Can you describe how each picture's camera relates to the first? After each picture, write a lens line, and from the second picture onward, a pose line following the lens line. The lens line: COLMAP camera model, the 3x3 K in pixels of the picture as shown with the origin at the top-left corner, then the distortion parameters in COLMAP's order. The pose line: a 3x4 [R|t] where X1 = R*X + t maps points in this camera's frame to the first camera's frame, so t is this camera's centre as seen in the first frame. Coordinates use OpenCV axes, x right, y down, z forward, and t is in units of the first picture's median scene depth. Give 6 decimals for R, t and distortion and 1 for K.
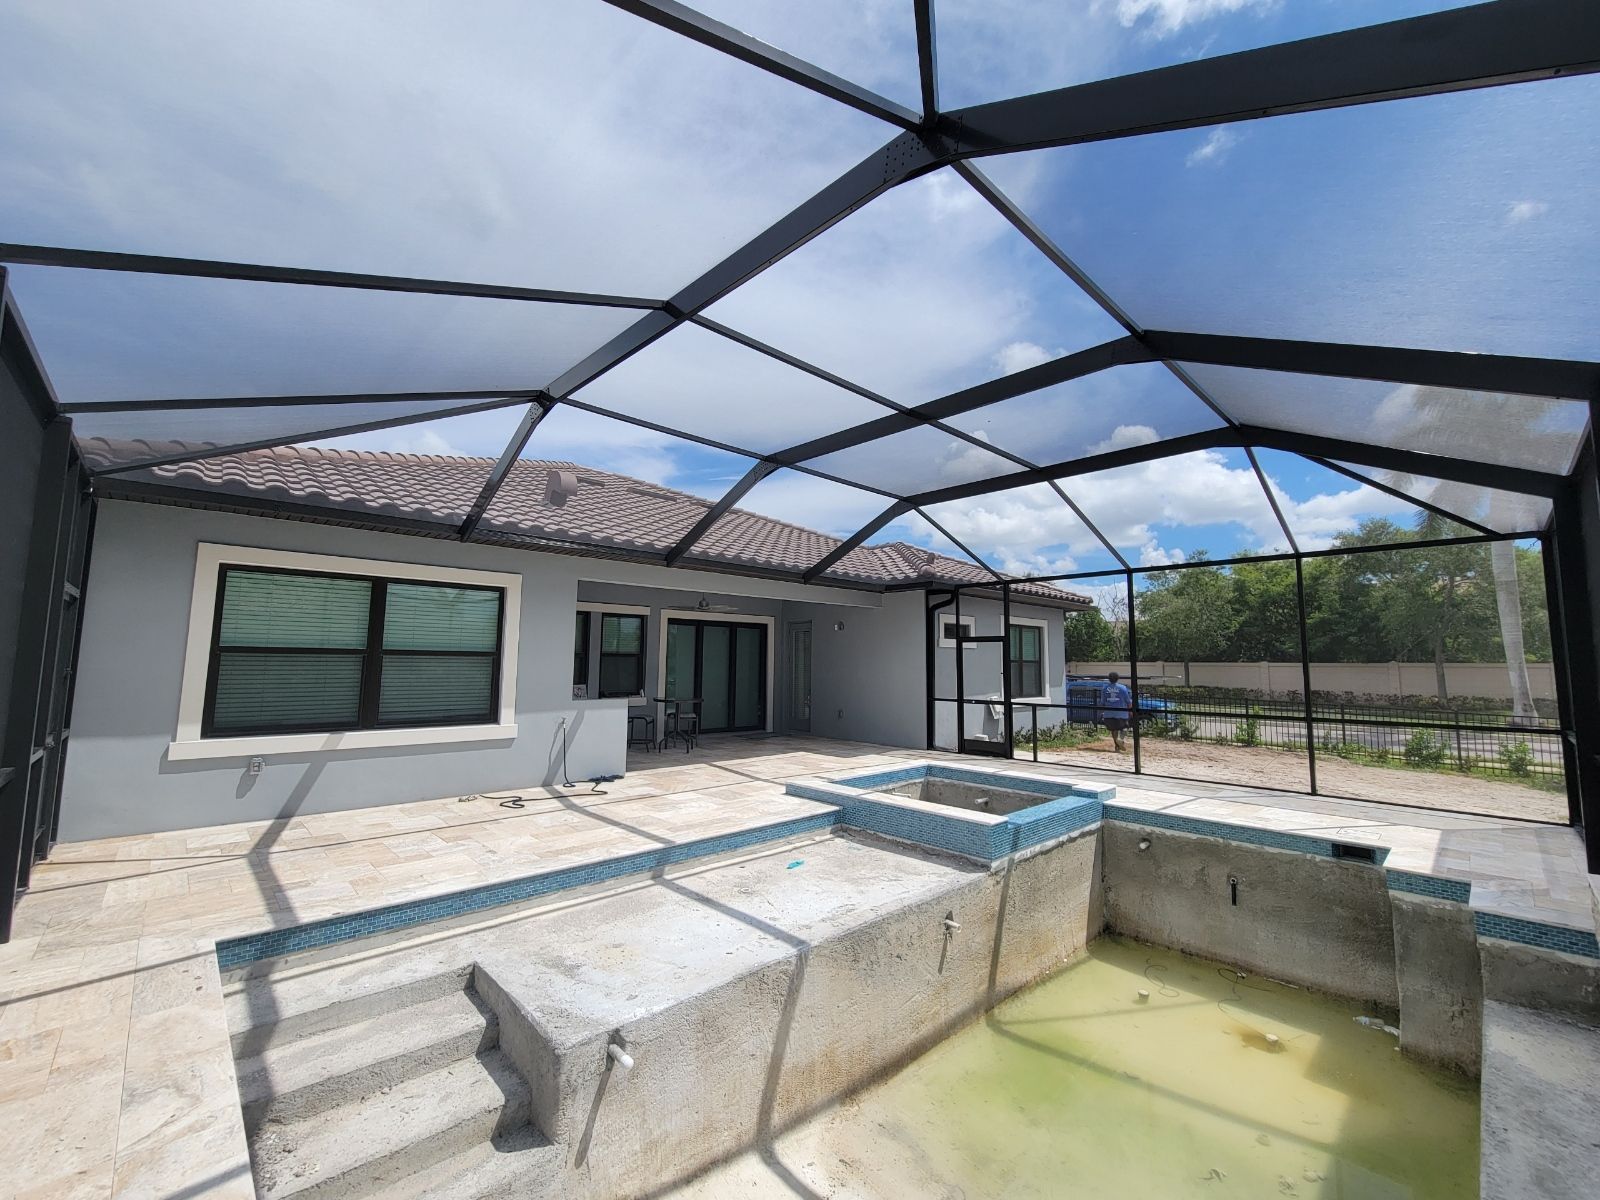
lens RADIAL K [[651.7, 0, 795.7], [0, 651.7, 605.1], [0, 0, 1]] dist [0.003147, -0.001943]
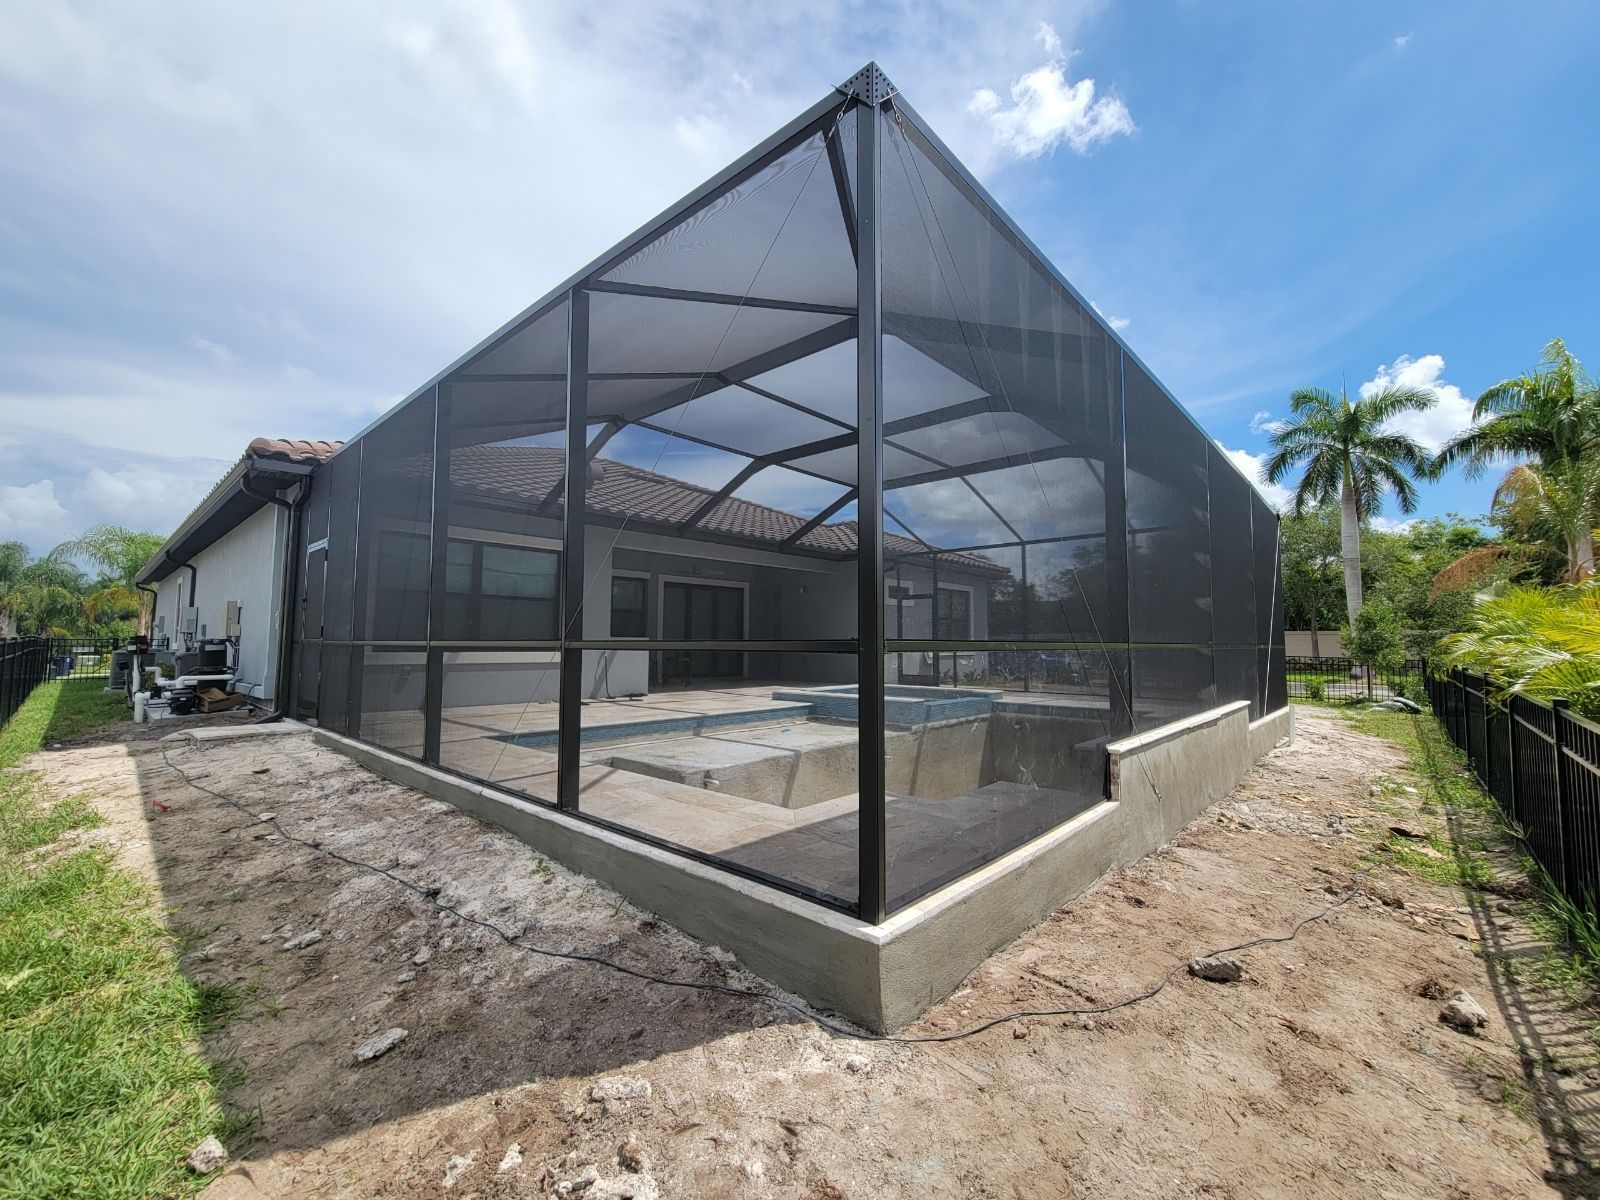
lens RADIAL K [[651.7, 0, 791.5], [0, 651.7, 604.3], [0, 0, 1]] dist [0.003147, -0.001943]
pose [[0.997805, 0.001607, 0.066195, -0.050170], [-0.003507, 0.999585, 0.028606, 0.033979], [-0.066122, -0.028776, 0.997397, -0.291225]]
